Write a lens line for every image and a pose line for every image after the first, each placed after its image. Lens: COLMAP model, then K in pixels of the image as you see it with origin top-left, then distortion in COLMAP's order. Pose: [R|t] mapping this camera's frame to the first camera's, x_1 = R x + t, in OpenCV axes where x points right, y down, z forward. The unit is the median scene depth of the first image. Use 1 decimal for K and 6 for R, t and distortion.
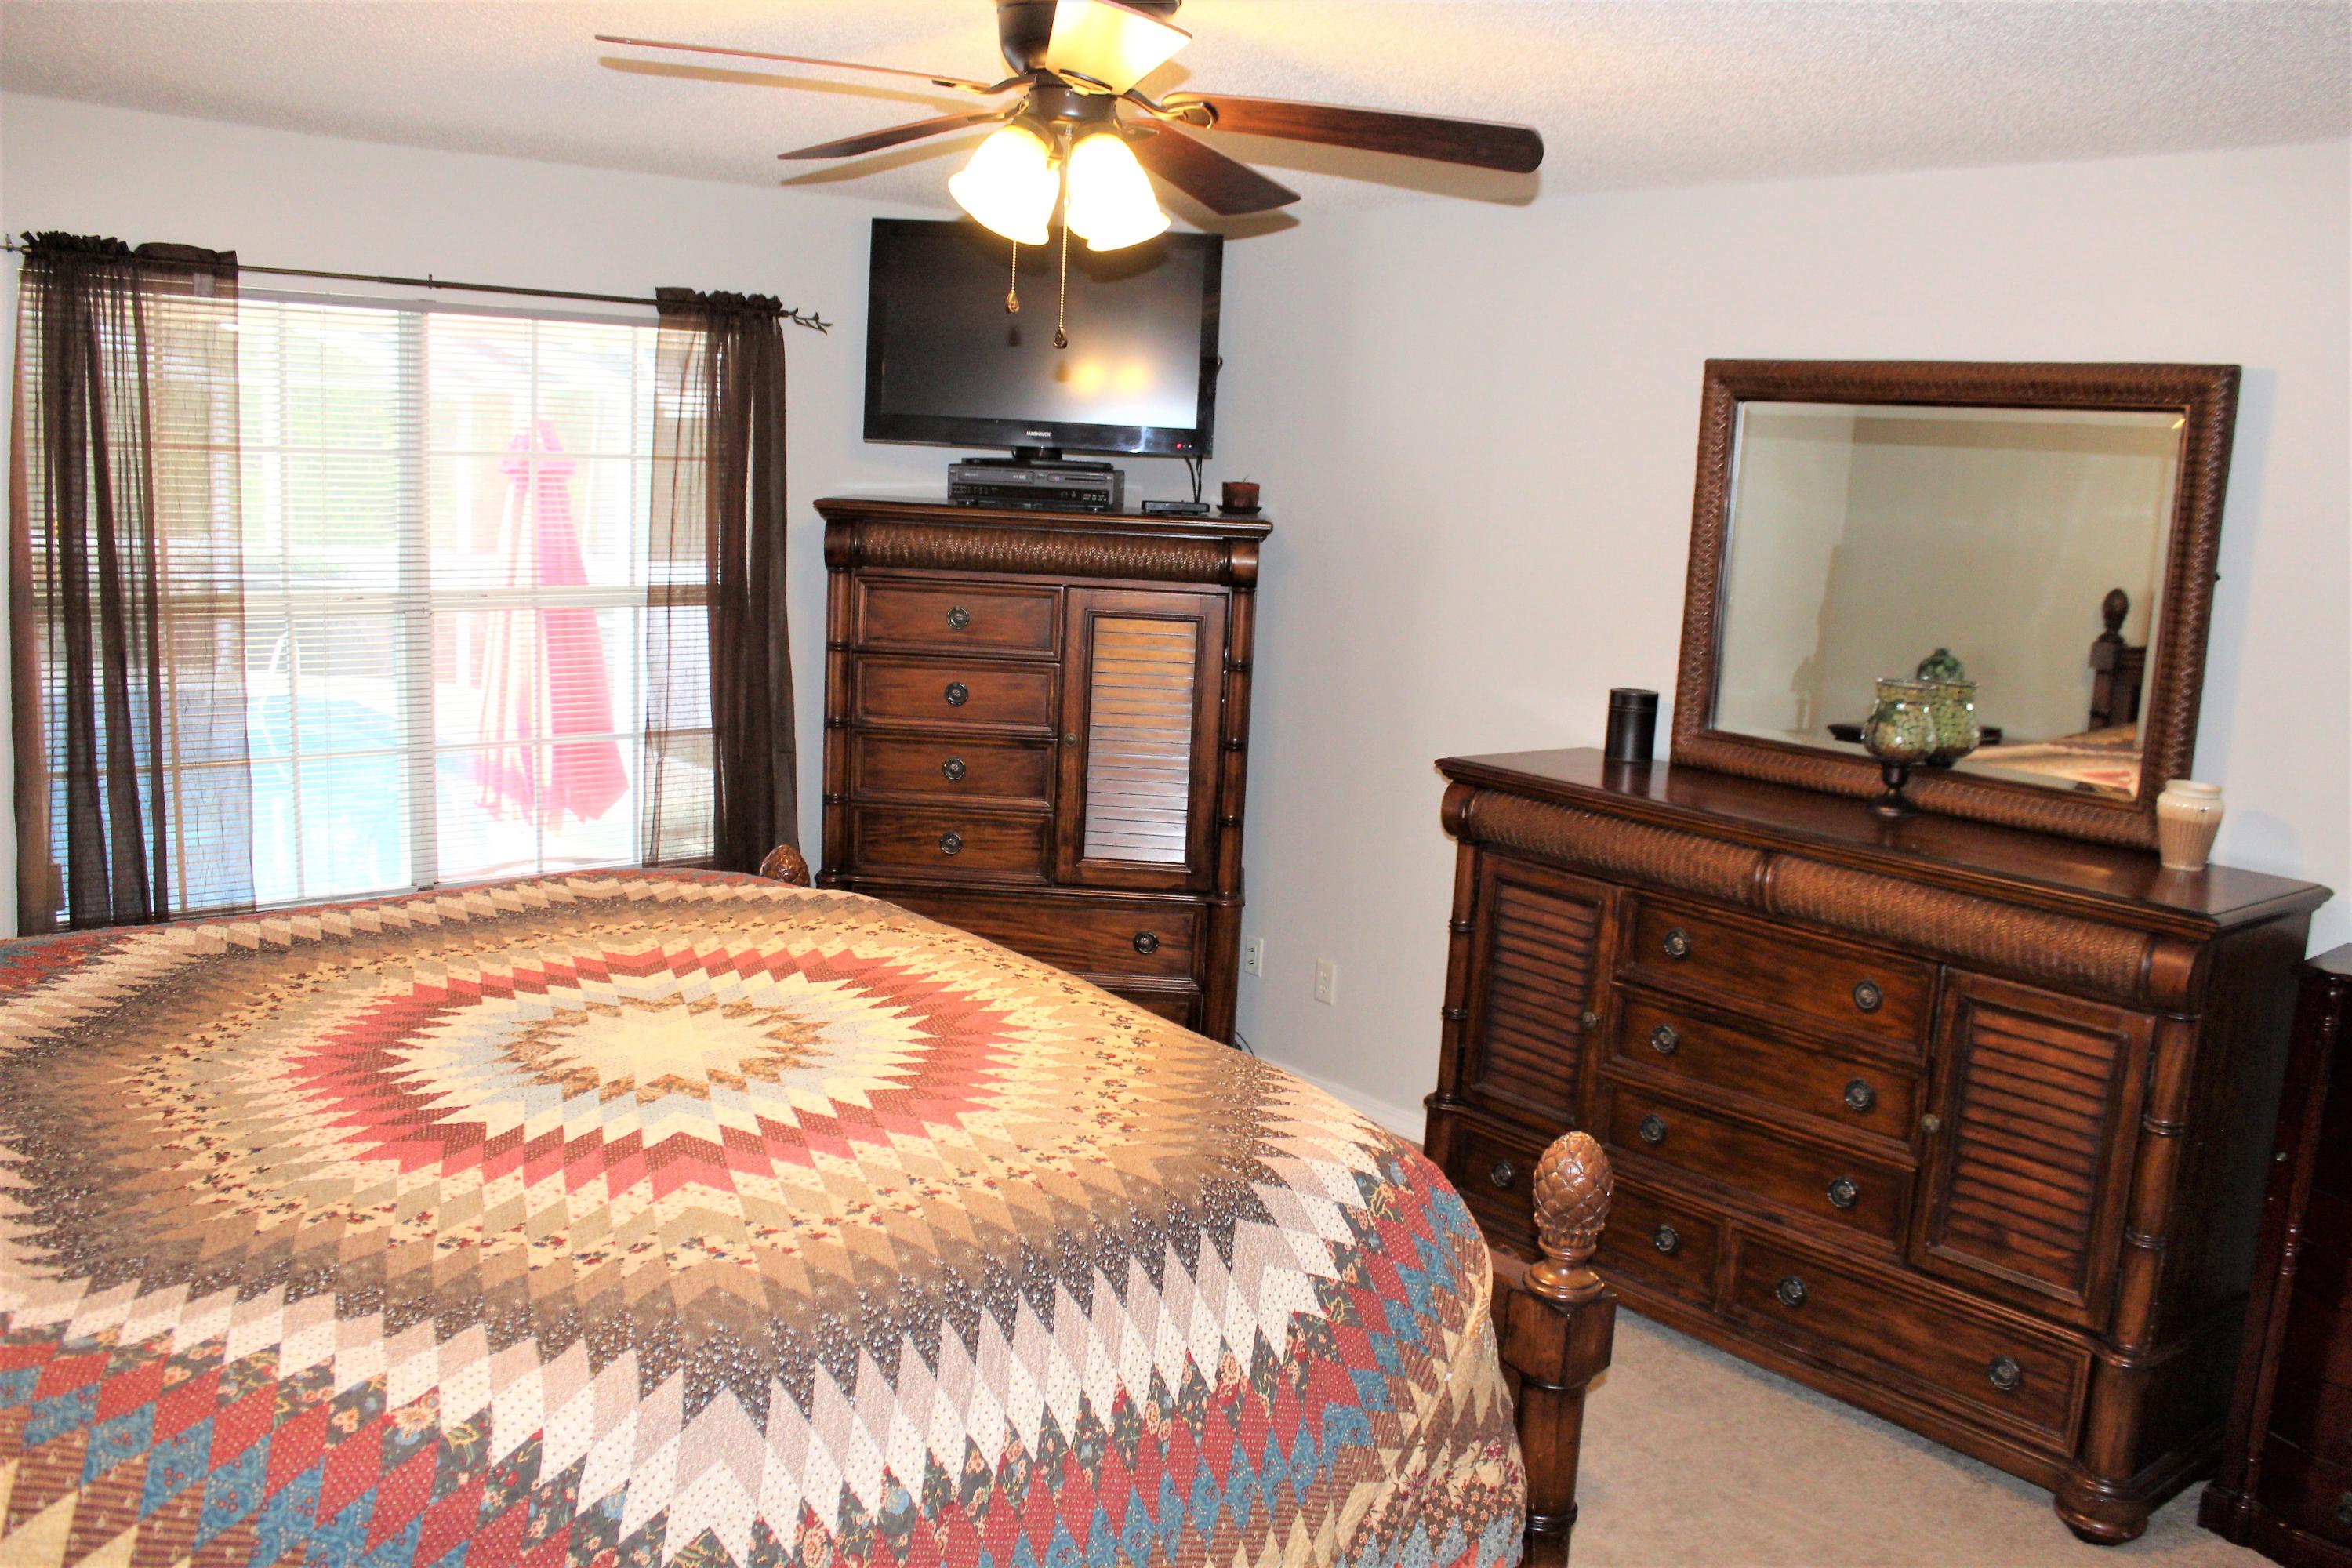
lens RADIAL K [[1891.3, 0, 1174.4], [0, 1891.3, 854.2], [0, 0, 1]] dist [-0.077837, 0.008312]
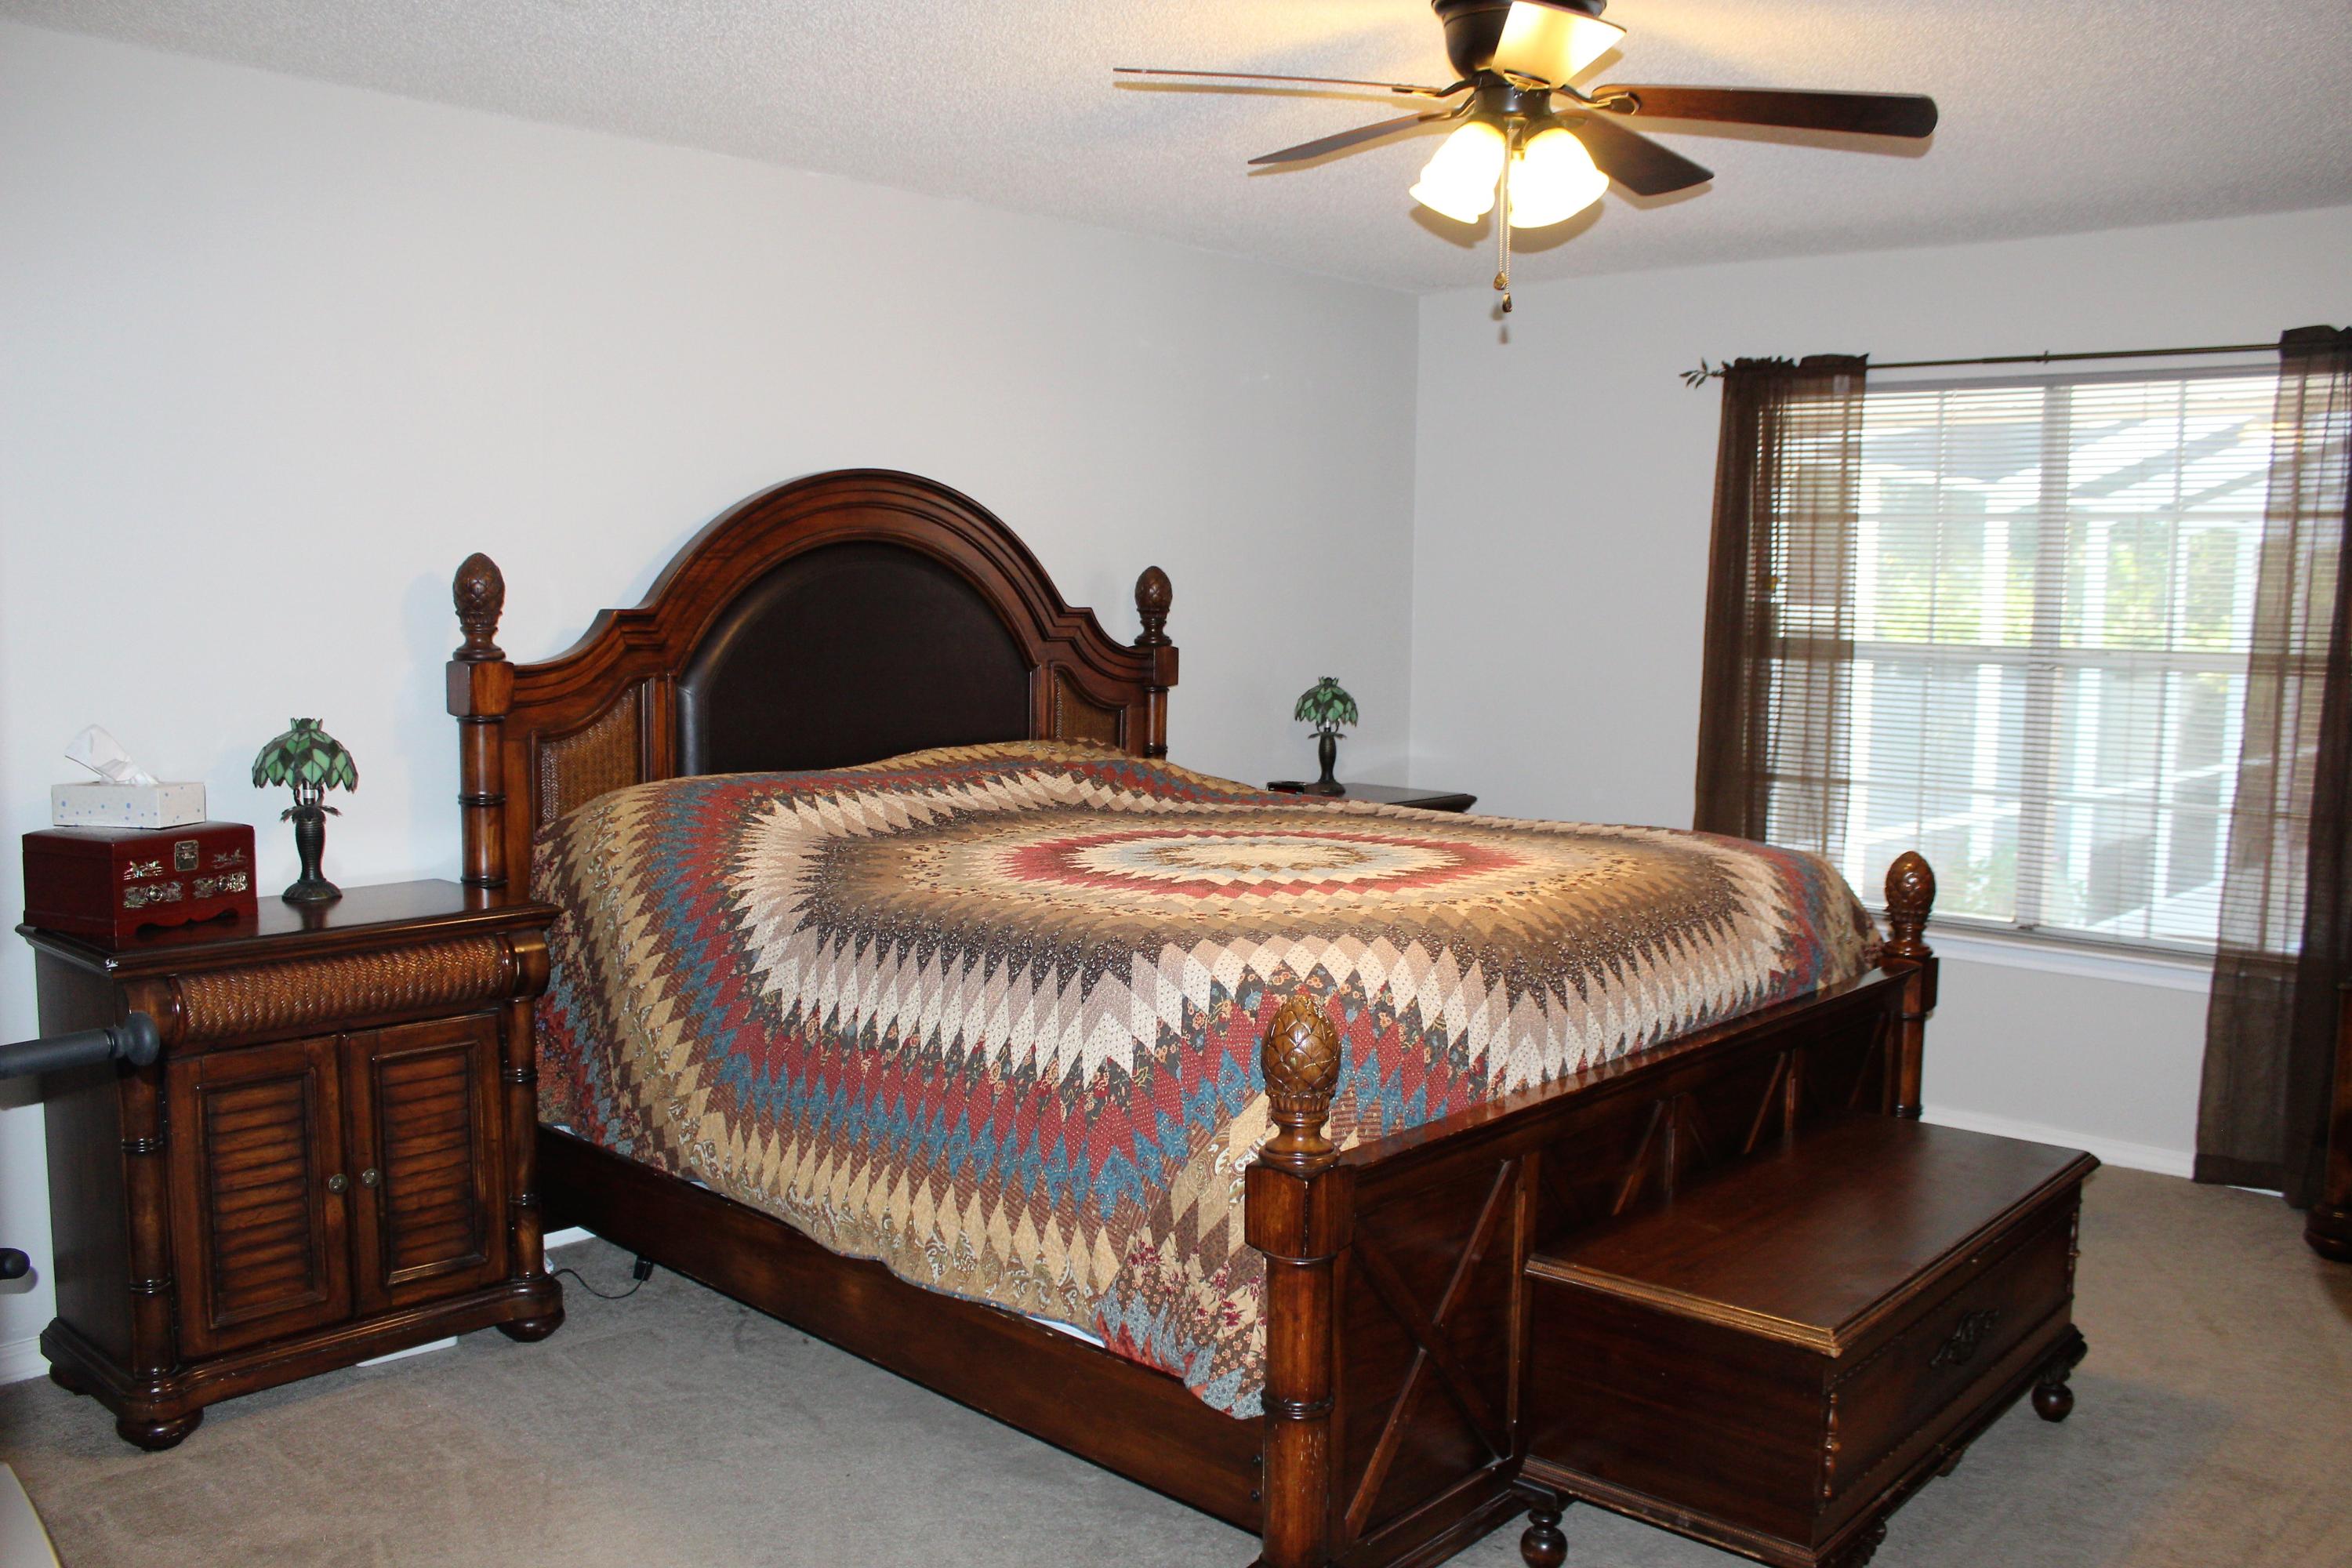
lens RADIAL K [[1958.6, 0, 1176.0], [0, 1958.6, 784.0], [0, 0, 1]] dist [-0.112692, -0.003937]
pose [[0.131355, 0.045561, -0.990288, 1.281522], [-0.203810, 0.978845, 0.018000, 0.036980], [0.970158, 0.199466, 0.137862, 0.809217]]
